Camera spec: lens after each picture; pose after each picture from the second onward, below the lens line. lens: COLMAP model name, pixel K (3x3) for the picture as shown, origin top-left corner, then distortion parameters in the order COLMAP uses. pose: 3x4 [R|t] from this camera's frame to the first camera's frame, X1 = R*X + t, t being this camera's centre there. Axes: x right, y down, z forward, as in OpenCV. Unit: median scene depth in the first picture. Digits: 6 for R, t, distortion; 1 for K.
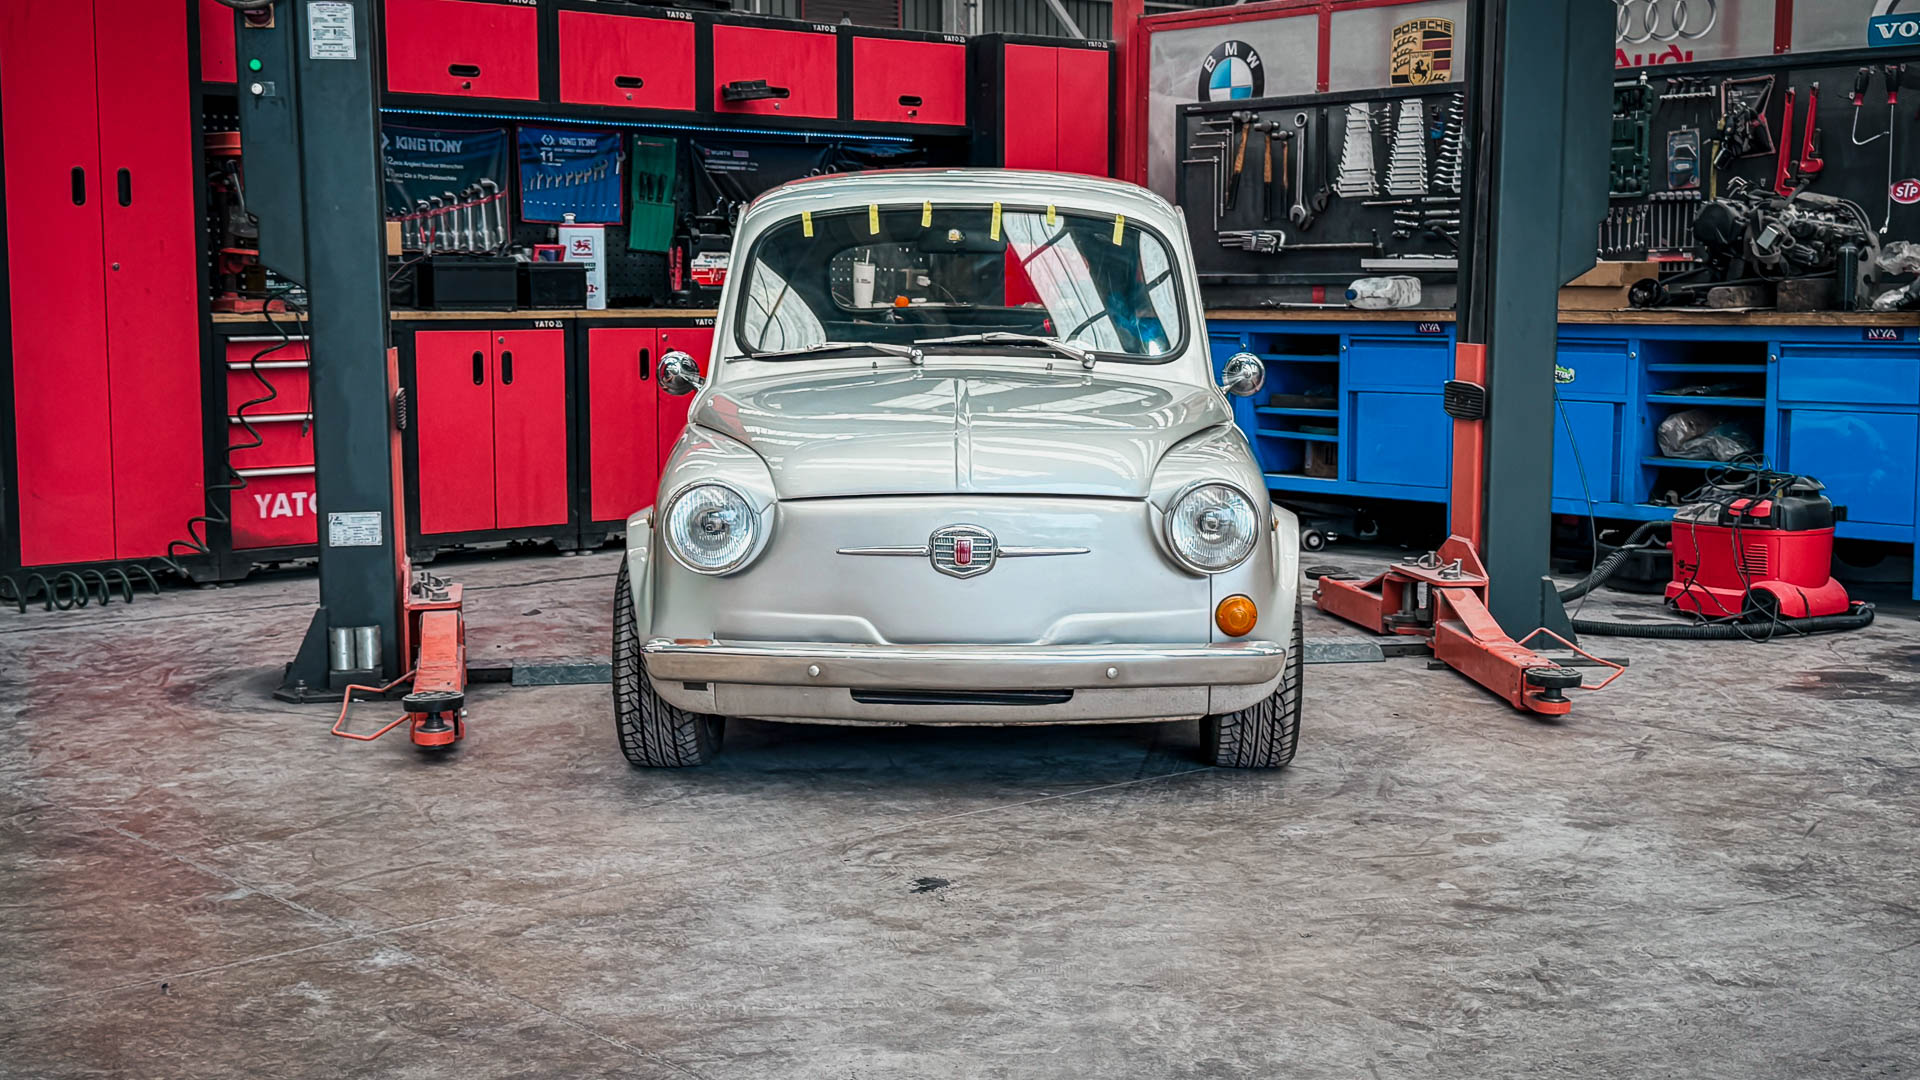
lens RADIAL K [[1976.1, 0, 960.0], [0, 1976.1, 540.0], [0, 0, 1]] dist [0.139668, -0.171668]
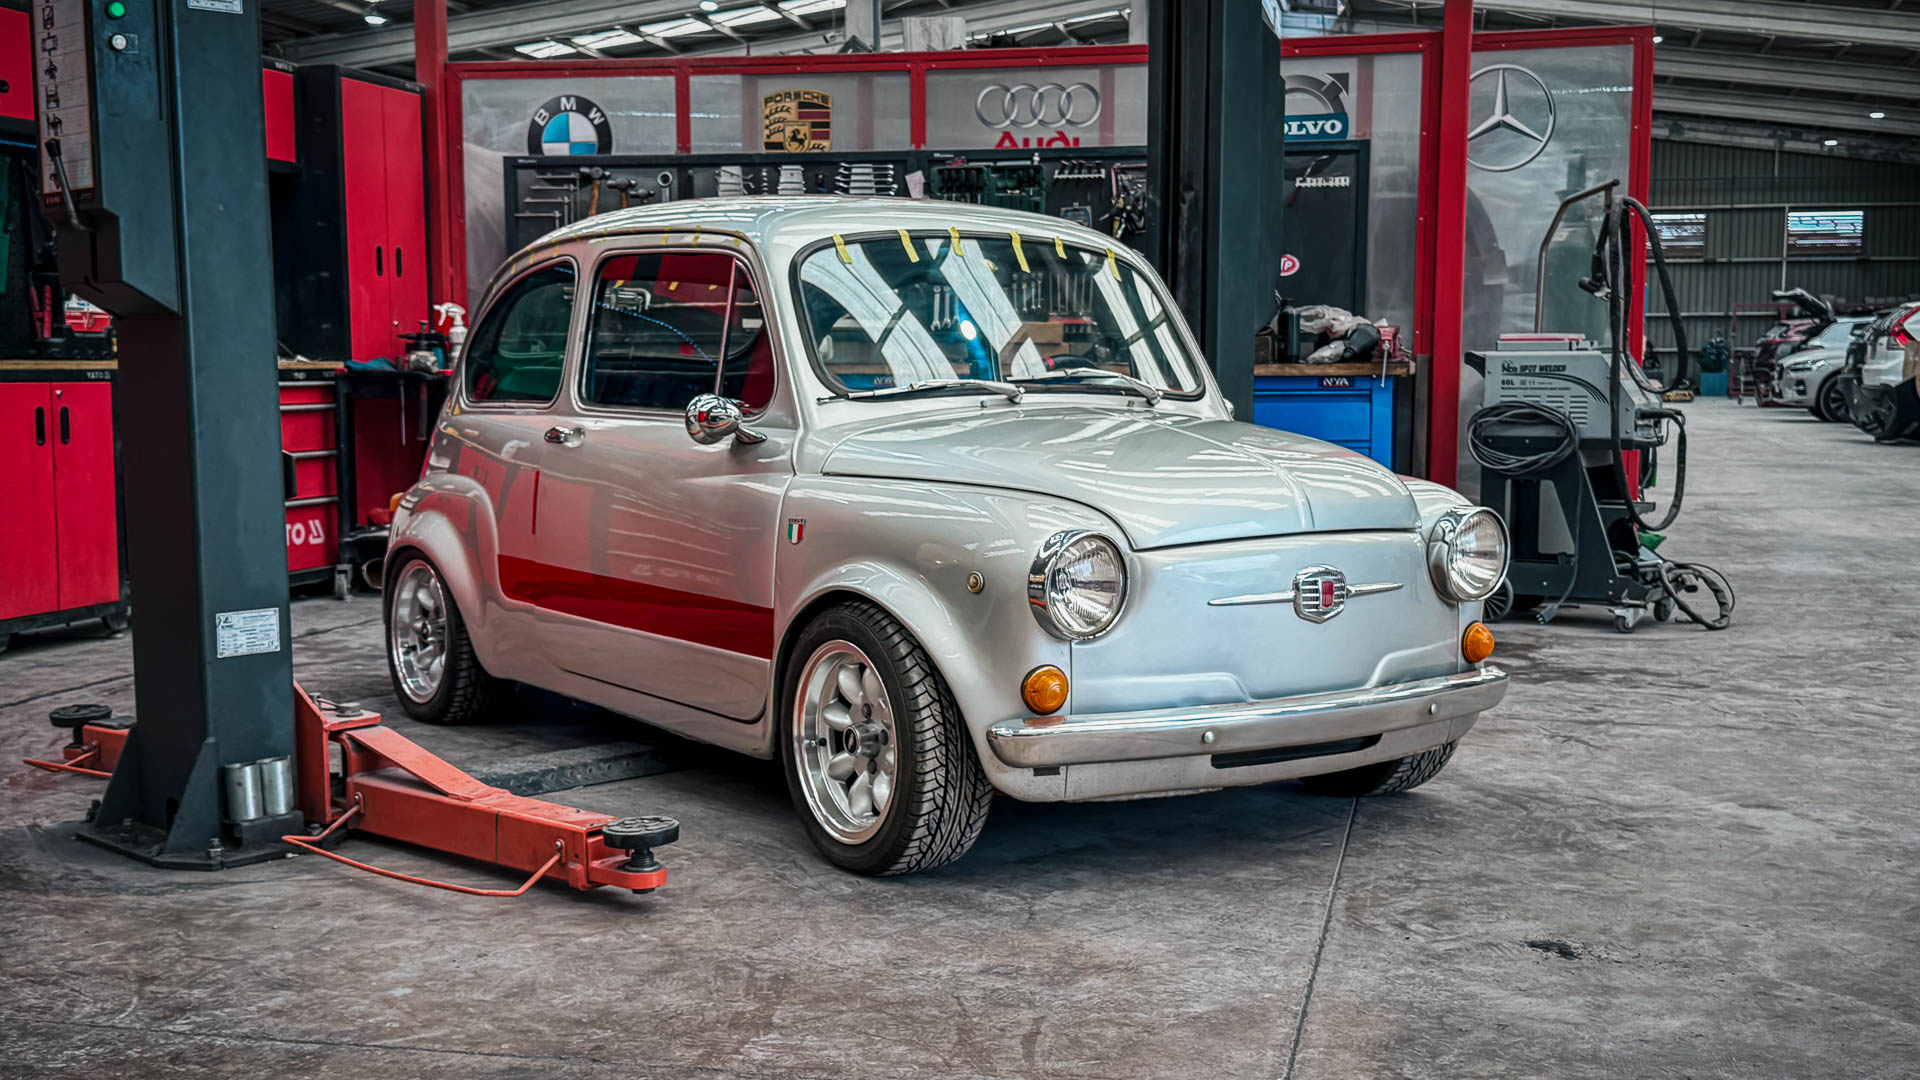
lens RADIAL K [[1841.0, 0, 963.7], [0, 1841.0, 590.0], [0, 0, 1]] dist [0.149985, -0.251646]
pose [[0.855360, -0.063744, 0.514098, -0.300189], [0.064796, 0.997772, 0.015908, -0.010629], [-0.513966, 0.019704, 0.857584, 0.171386]]
